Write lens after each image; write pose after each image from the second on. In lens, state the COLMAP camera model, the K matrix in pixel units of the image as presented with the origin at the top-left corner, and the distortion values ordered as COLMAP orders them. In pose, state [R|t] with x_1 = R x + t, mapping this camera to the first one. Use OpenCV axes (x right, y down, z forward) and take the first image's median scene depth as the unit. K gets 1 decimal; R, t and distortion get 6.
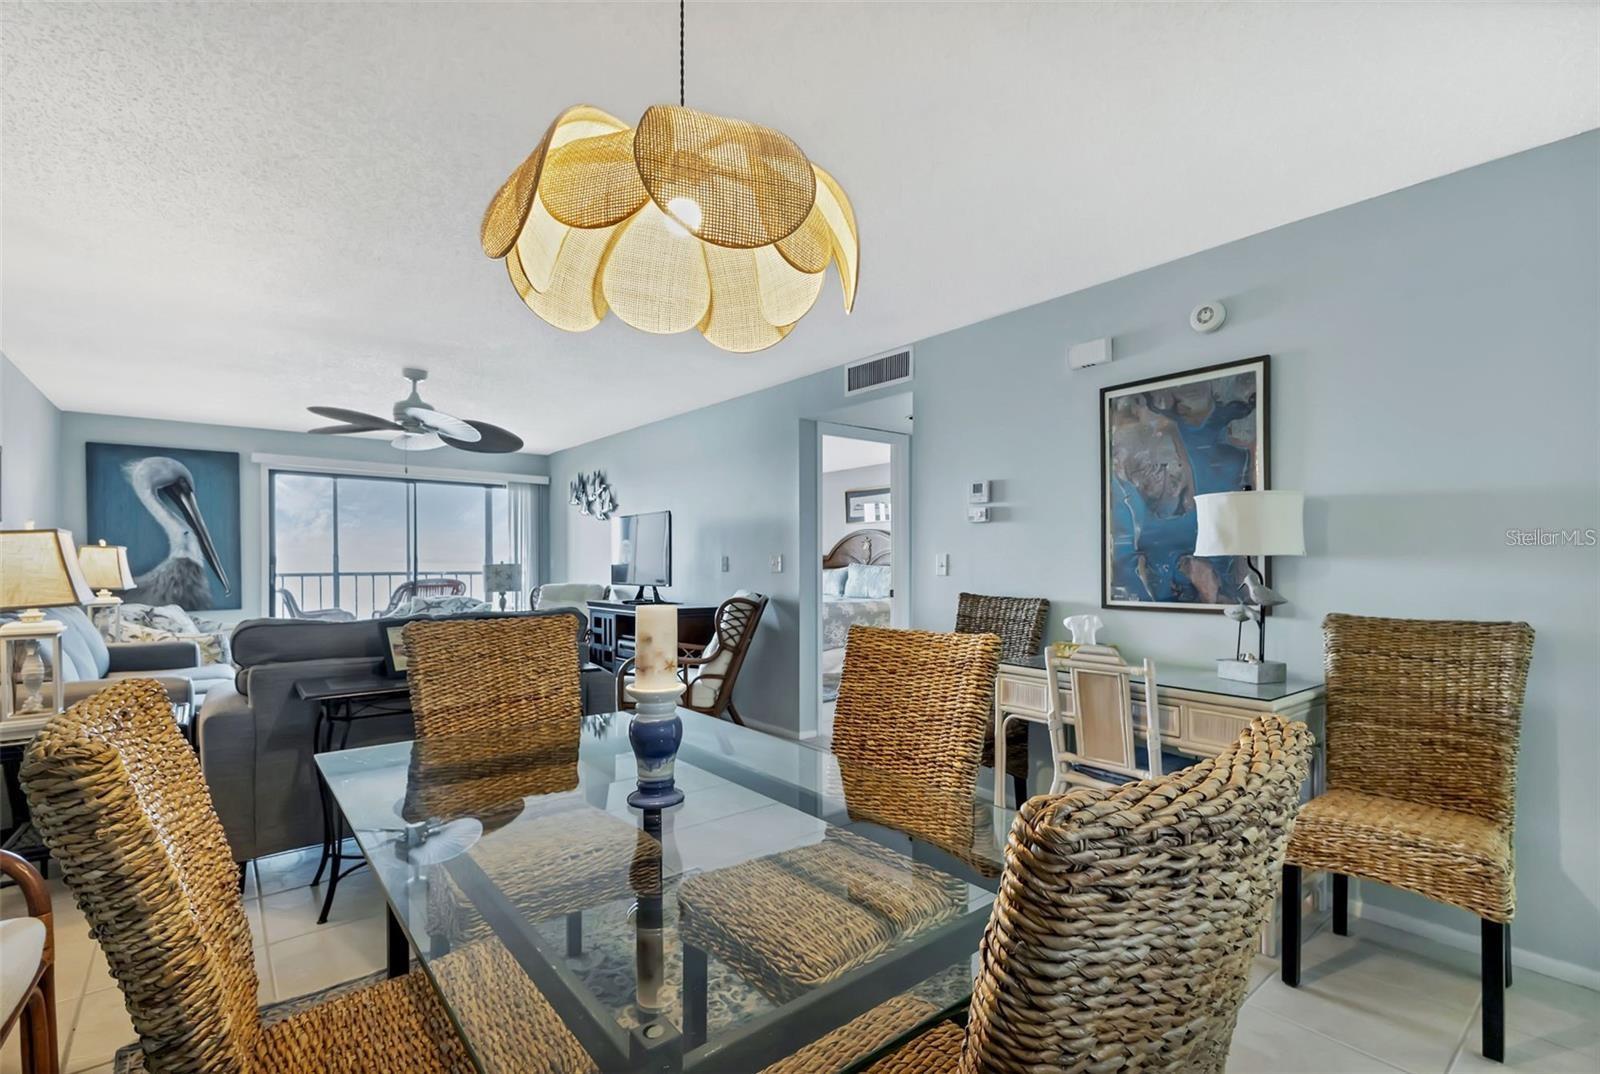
lens RADIAL K [[722.3, 0, 795.8], [0, 722.3, 550.0], [0, 0, 1]] dist [-0.000640, -0.000010]
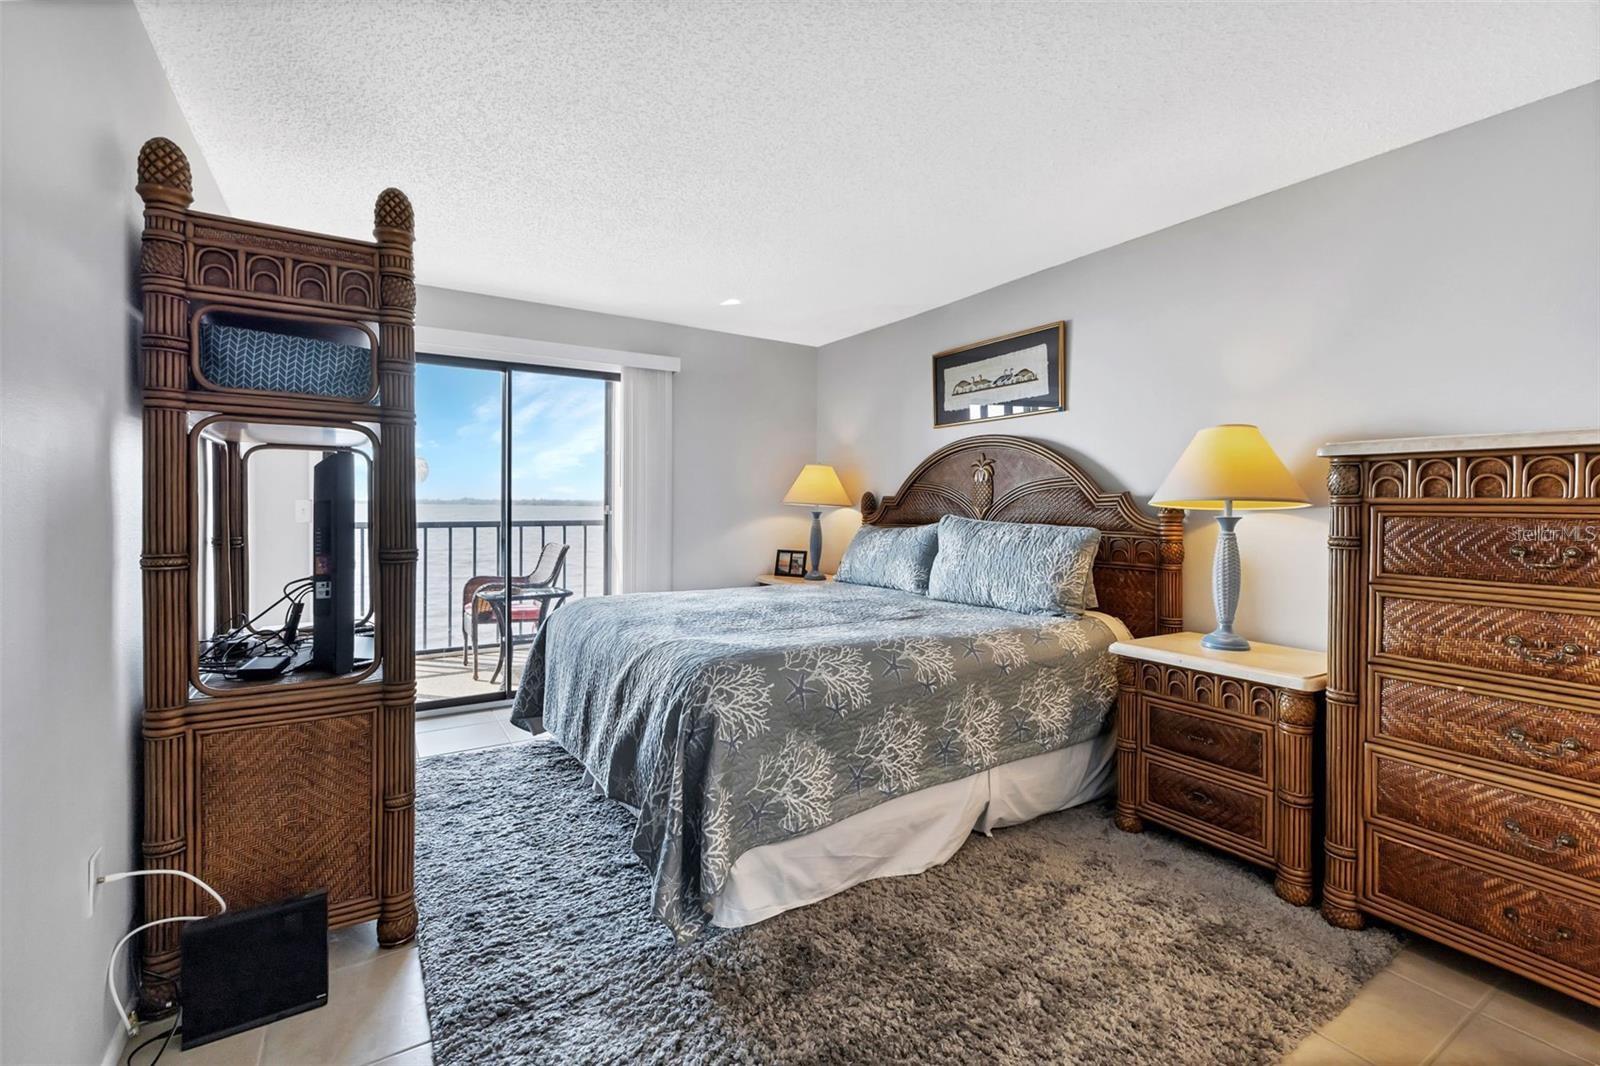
lens RADIAL K [[695.0, 0, 809.8], [0, 695.0, 519.8], [0, 0, 1]] dist [0.004529, 0.000020]
pose [[0.992163, -0.001887, -0.124935, 0.047368], [0.004474, 0.999781, 0.020433, 0.012498], [0.124870, -0.020832, 0.991954, 0.576431]]
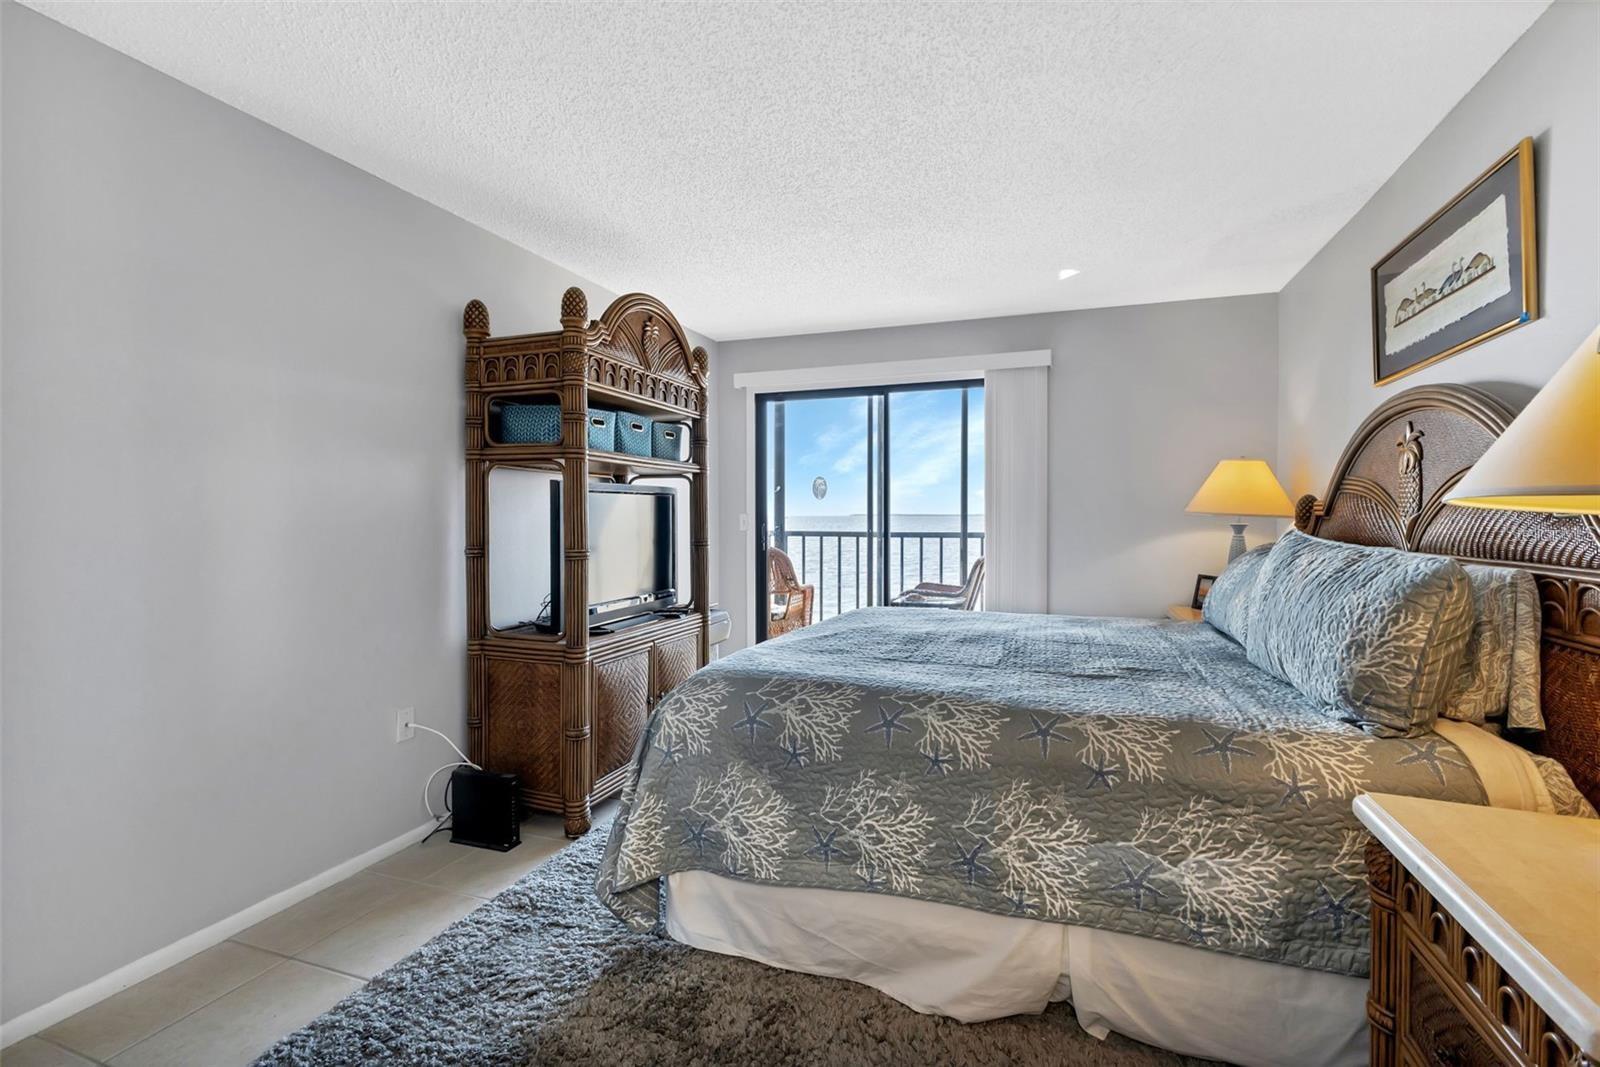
lens RADIAL K [[695.0, 0, 802.9], [0, 695.0, 529.5], [0, 0, 1]] dist [0.004529, 0.000020]
pose [[0.514664, 0.006301, -0.857369, 0.188705], [0.006313, 0.999918, 0.011138, 0.014204], [0.857369, -0.011145, 0.514582, 0.699116]]
